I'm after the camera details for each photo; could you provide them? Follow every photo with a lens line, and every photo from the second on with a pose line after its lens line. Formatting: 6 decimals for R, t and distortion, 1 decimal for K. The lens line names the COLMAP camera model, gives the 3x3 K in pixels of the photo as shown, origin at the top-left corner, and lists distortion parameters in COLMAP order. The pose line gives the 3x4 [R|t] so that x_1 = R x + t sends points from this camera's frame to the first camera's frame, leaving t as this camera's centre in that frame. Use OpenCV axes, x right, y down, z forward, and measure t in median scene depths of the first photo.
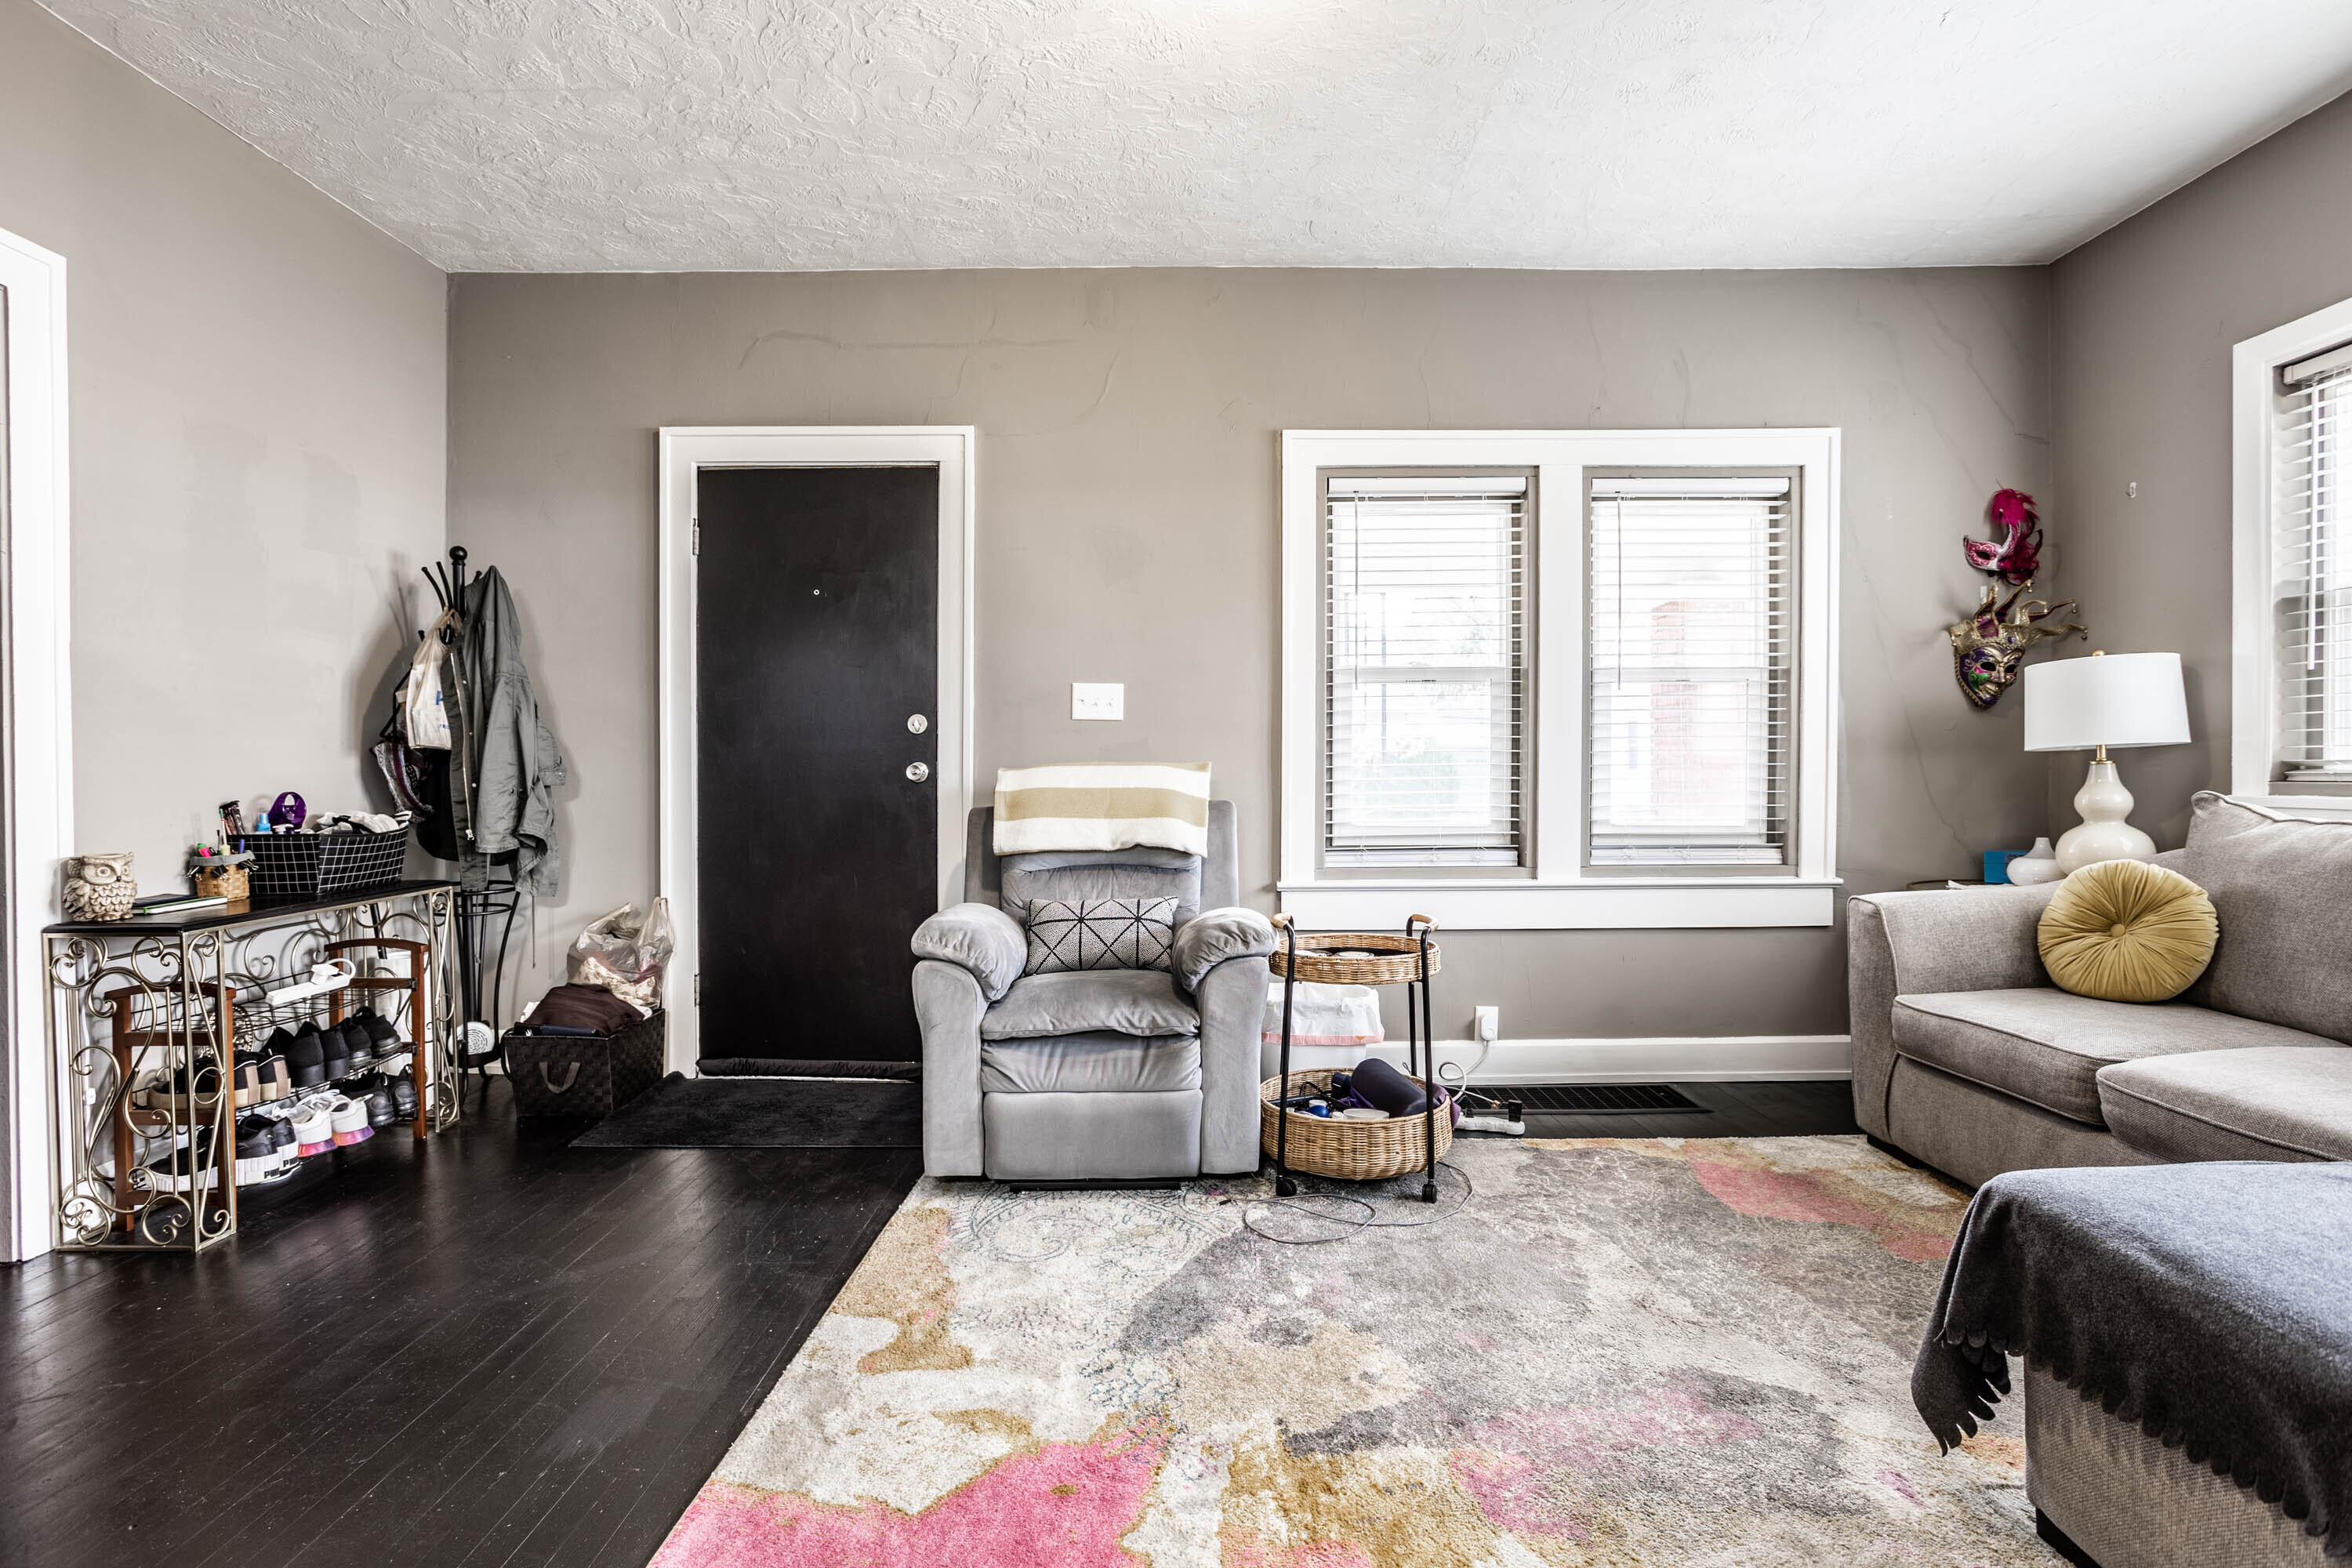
lens RADIAL K [[1132.1, 0, 1167.0], [0, 1132.1, 781.4], [0, 0, 1]] dist [-0.068965, 0.043510]
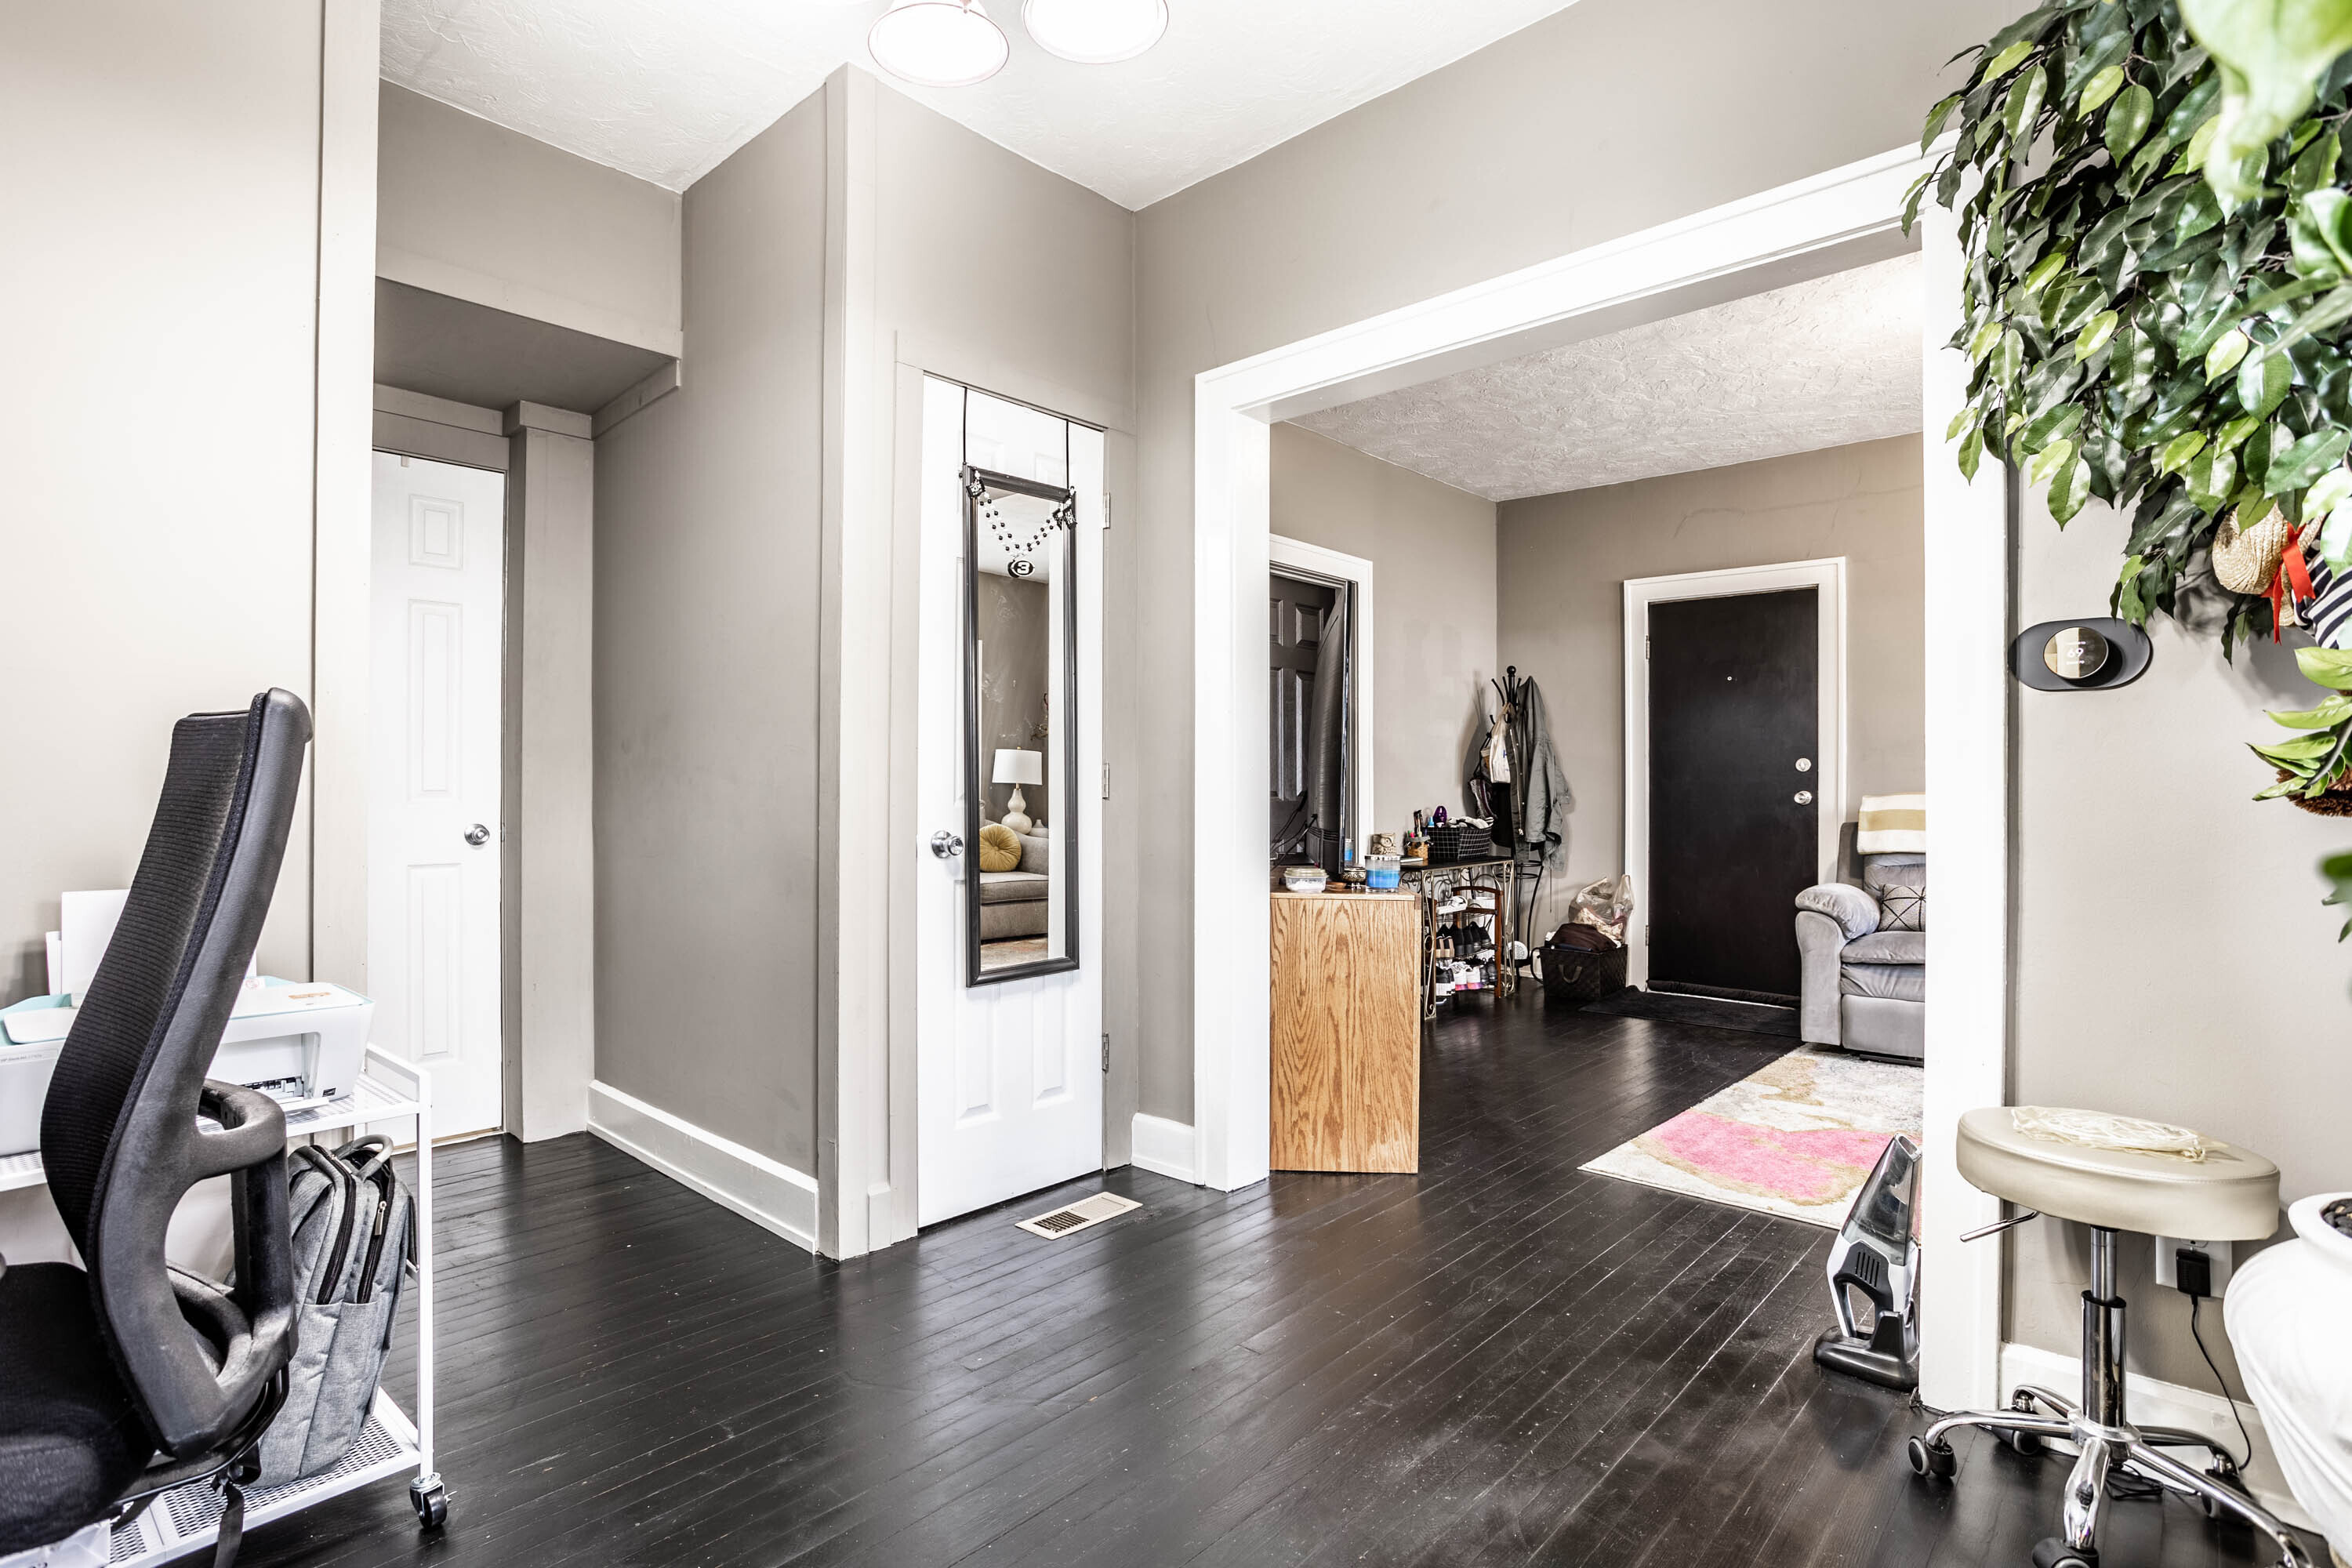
lens RADIAL K [[1132.1, 0, 1167.0], [0, 1132.1, 781.4], [0, 0, 1]] dist [-0.068965, 0.043510]
pose [[0.733071, -0.001779, -0.680149, 0.173070], [-0.010754, 0.999841, -0.014206, -0.000056], [0.680067, 0.017728, 0.732936, -0.691861]]
